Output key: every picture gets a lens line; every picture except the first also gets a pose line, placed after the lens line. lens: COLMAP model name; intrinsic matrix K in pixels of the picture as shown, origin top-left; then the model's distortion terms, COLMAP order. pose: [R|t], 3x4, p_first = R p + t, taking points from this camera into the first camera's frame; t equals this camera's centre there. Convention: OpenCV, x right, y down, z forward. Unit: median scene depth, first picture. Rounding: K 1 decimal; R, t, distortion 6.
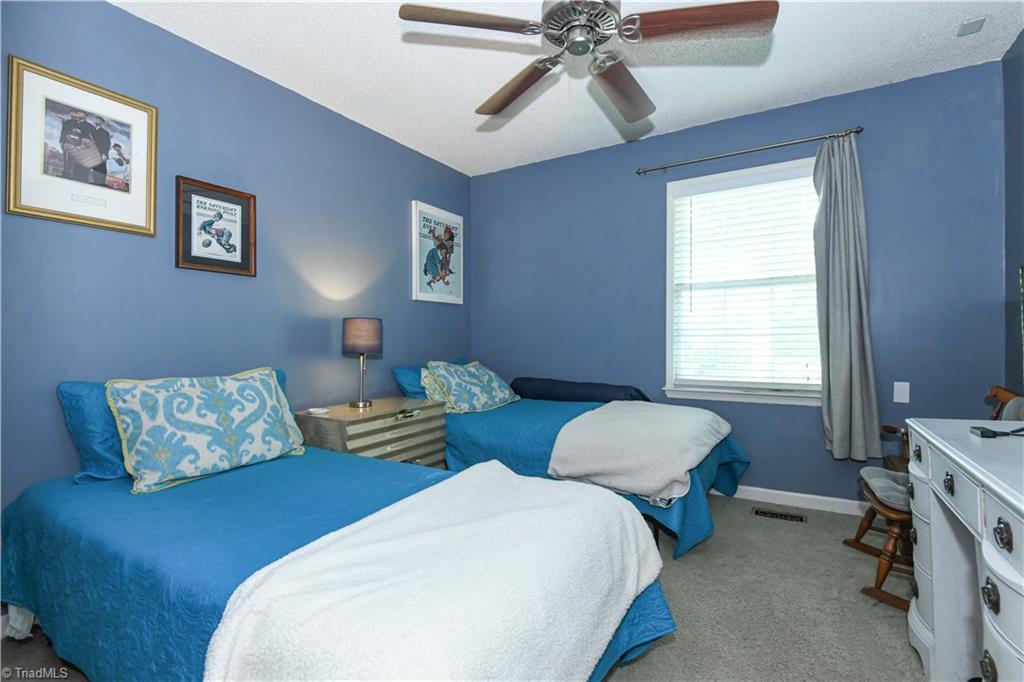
lens RADIAL K [[484.2, 0, 555.2], [0, 484.2, 330.4], [0, 0, 1]] dist [0.016269, -0.017848]
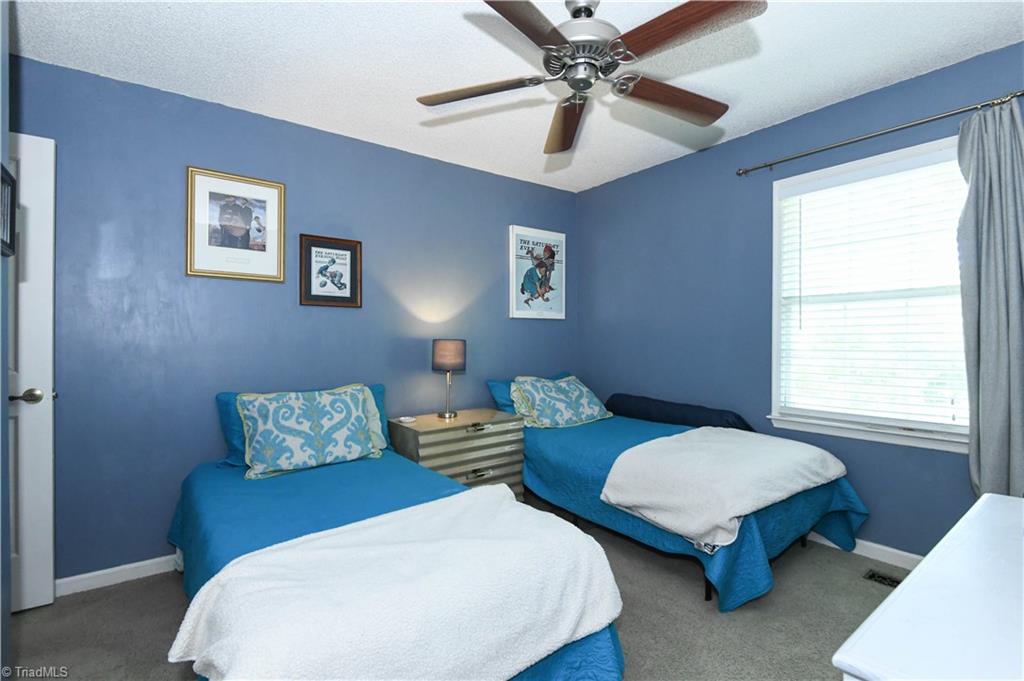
lens RADIAL K [[484.2, 0, 507.0], [0, 484.2, 337.7], [0, 0, 1]] dist [0.016269, -0.017848]
pose [[0.925242, 0.002513, -0.379370, 0.173175], [-0.001503, 0.999994, 0.002958, -0.035421], [0.379375, -0.002167, 0.925240, 0.005674]]
